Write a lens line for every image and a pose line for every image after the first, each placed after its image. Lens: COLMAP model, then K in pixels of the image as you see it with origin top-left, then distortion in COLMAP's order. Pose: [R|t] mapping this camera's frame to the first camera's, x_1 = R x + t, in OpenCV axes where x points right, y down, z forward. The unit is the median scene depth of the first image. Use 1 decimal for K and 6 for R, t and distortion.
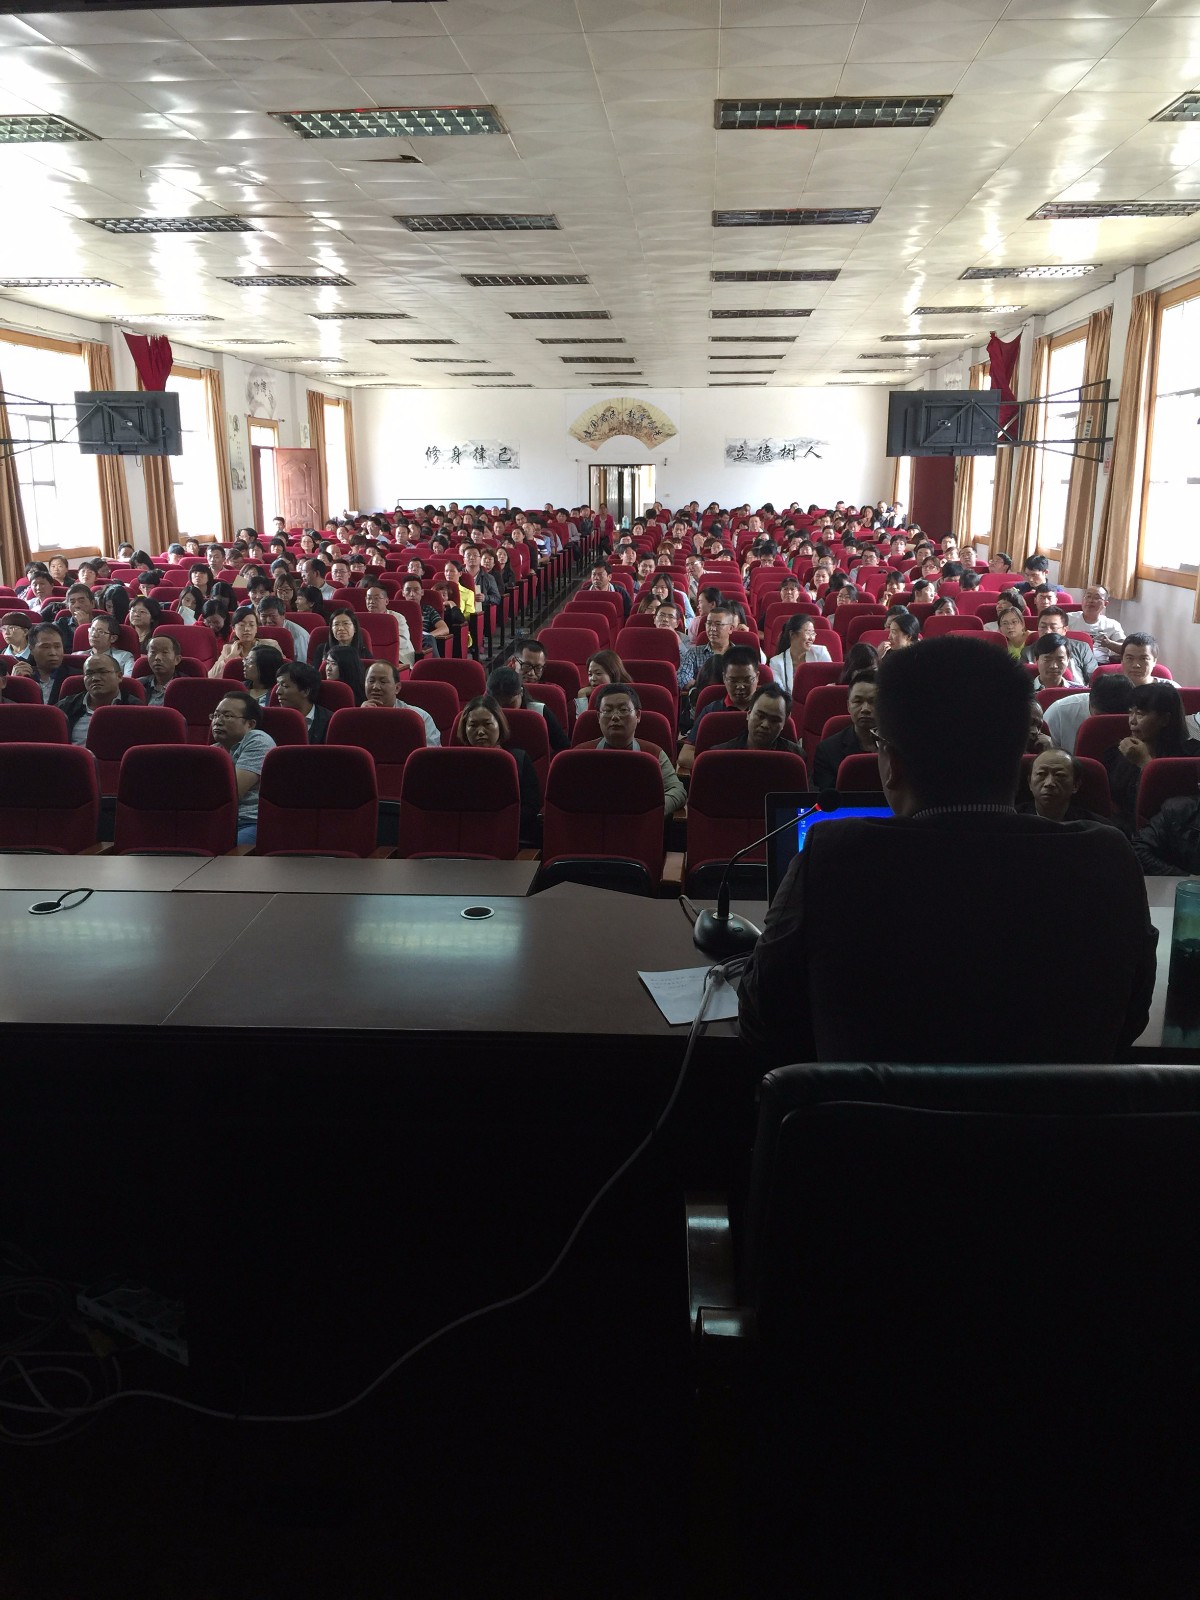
lens RADIAL K [[1363.6, 0, 606.5], [0, 1363.6, 789.1], [0, 0, 1]] dist [0.087959, -0.119242]
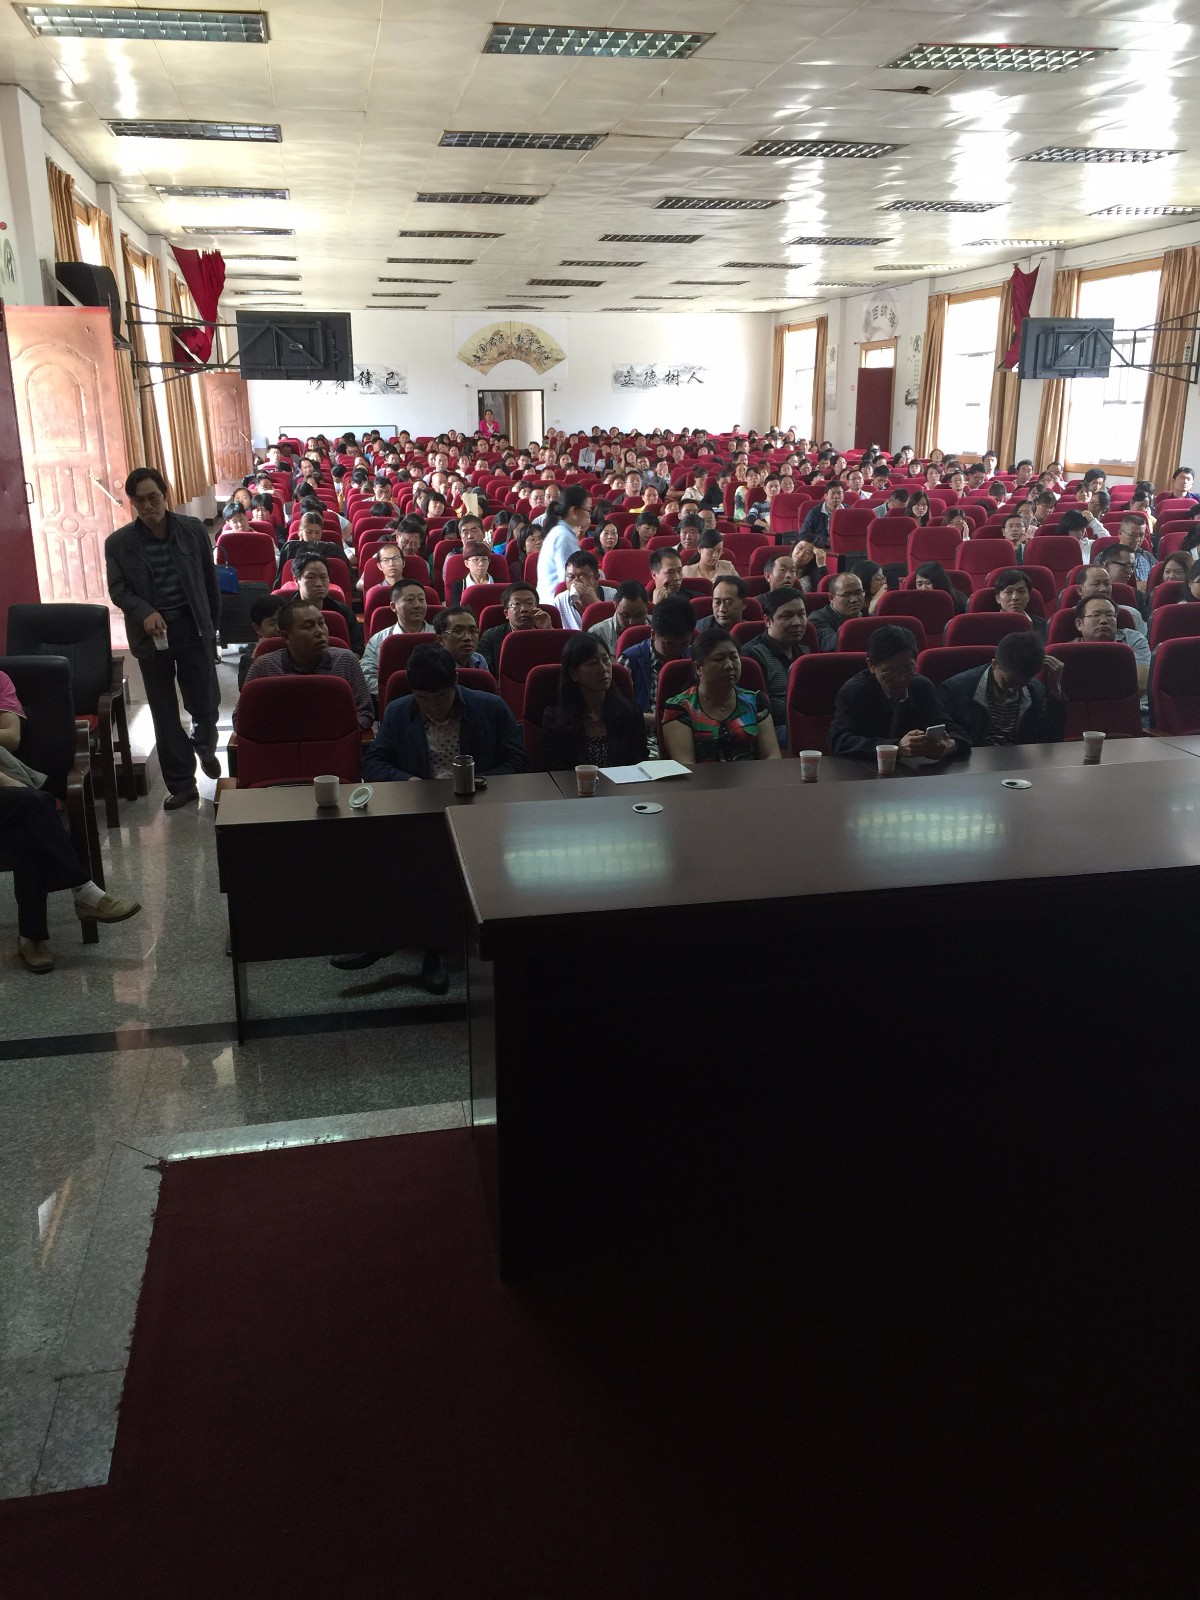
lens RADIAL K [[1363.6, 0, 606.5], [0, 1363.6, 789.1], [0, 0, 1]] dist [0.087959, -0.119242]
pose [[0.963261, -0.077234, 0.257223, -0.253336], [0.064448, 0.996247, 0.057785, -0.001677], [-0.260720, -0.039085, 0.964623, 0.011450]]
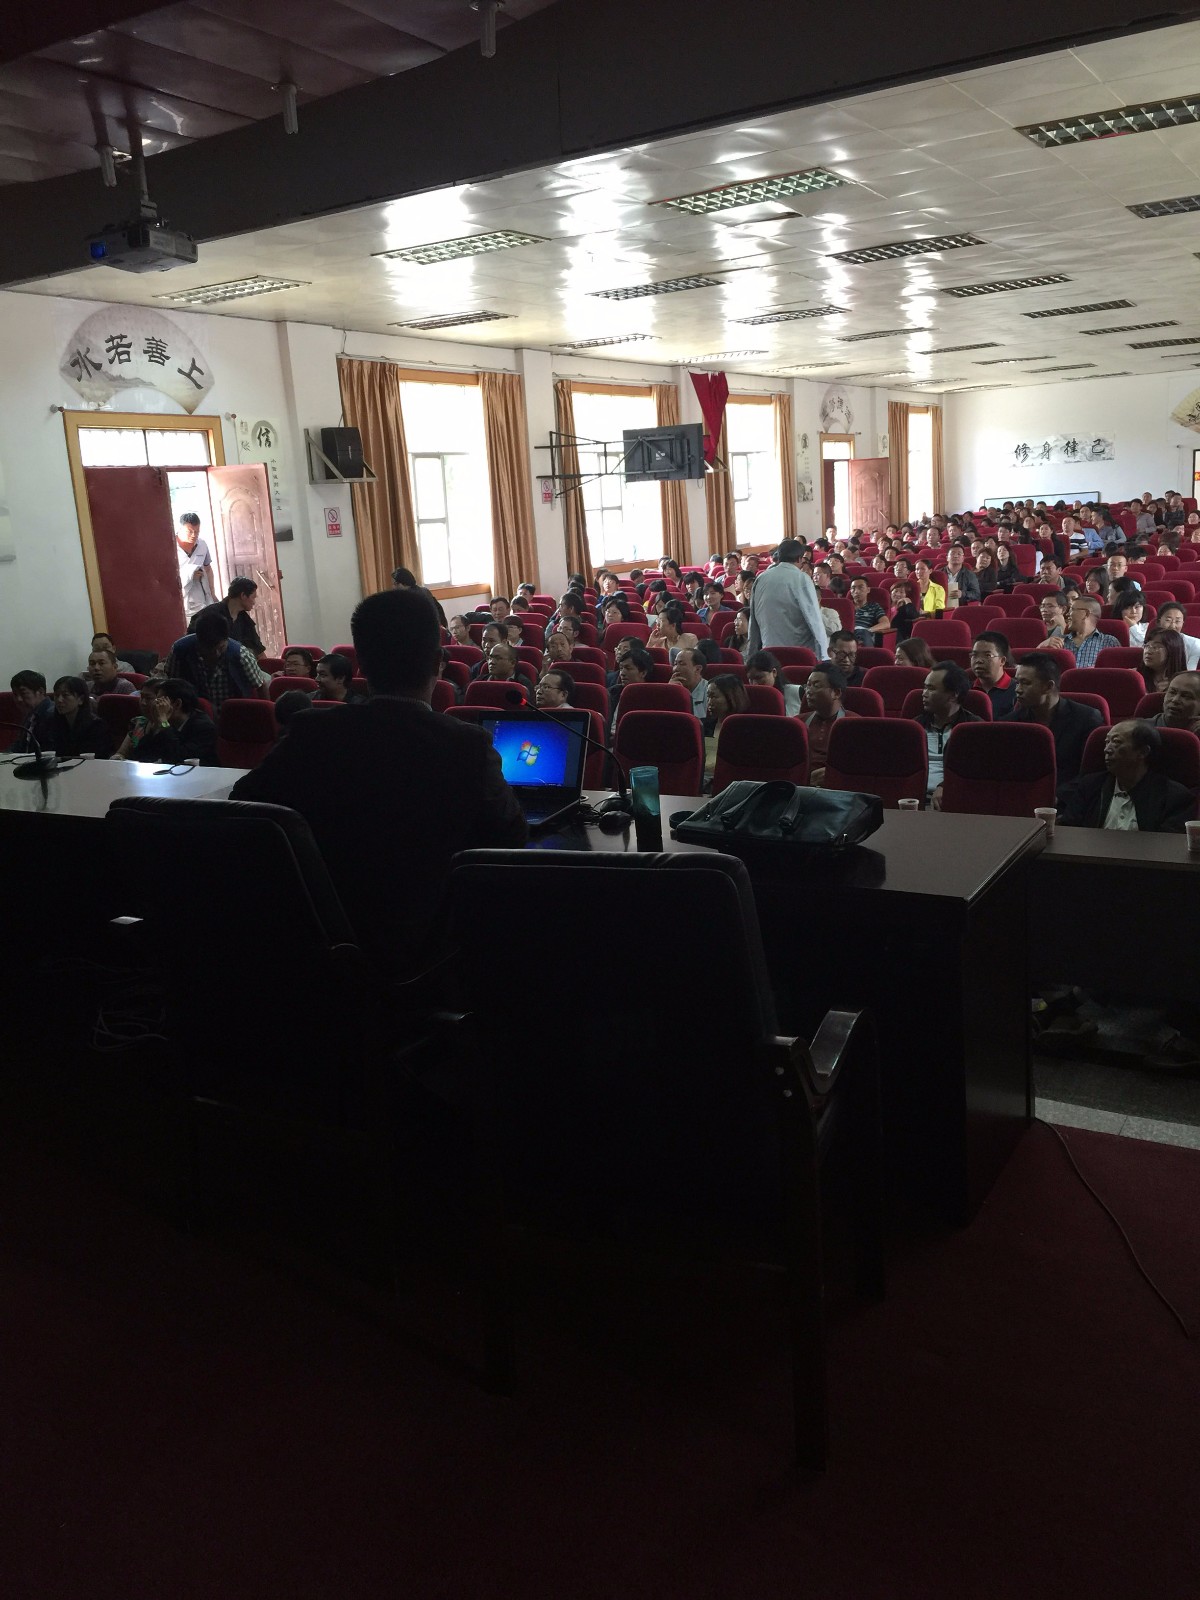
lens RADIAL K [[1363.6, 0, 606.5], [0, 1363.6, 789.1], [0, 0, 1]] dist [0.087959, -0.119242]
pose [[0.885730, 0.044382, -0.462073, 0.100457], [-0.045444, 0.998928, 0.008838, 0.006973], [0.461970, 0.013171, 0.886798, -0.031102]]
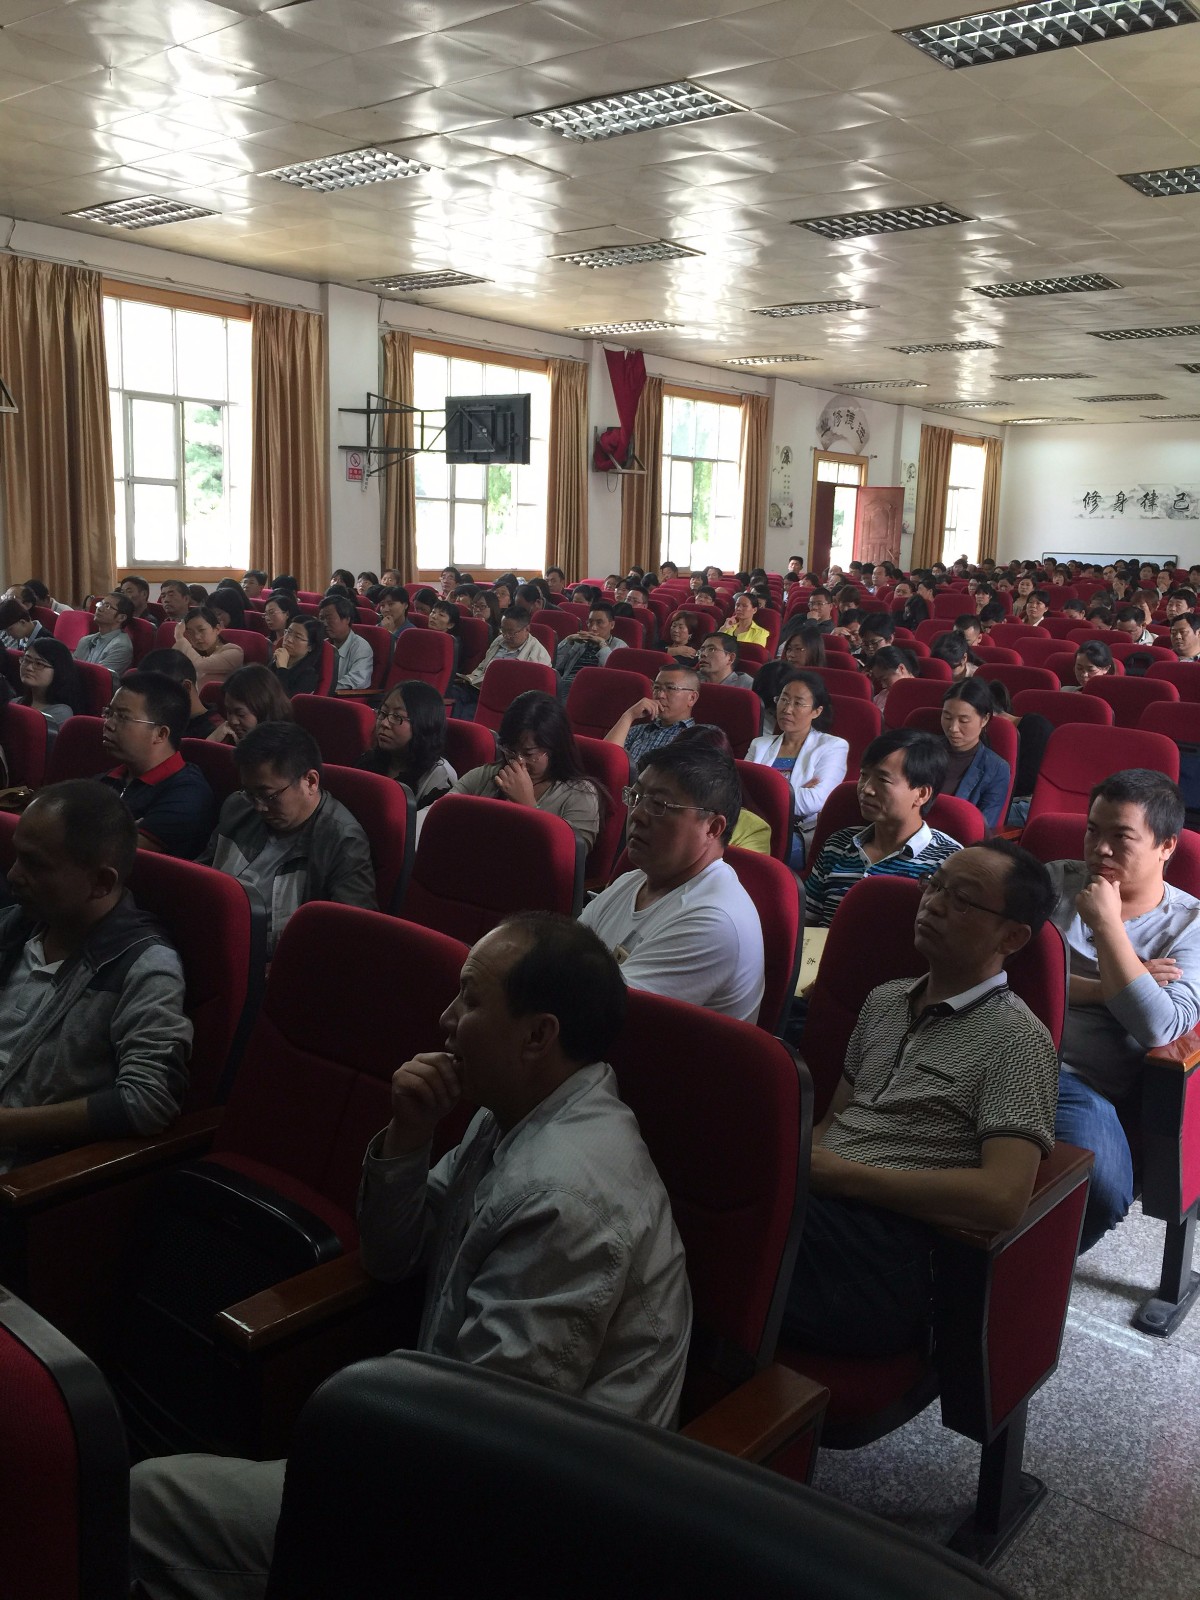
lens RADIAL K [[1365.0, 0, 615.4], [0, 1365.0, 782.3], [0, 0, 1]] dist [0.081486, -0.119210]
pose [[0.818991, 0.128811, -0.559161, 0.162862], [-0.160798, 0.986954, -0.008157, -0.025504], [0.550815, 0.096592, 0.829019, 0.196802]]
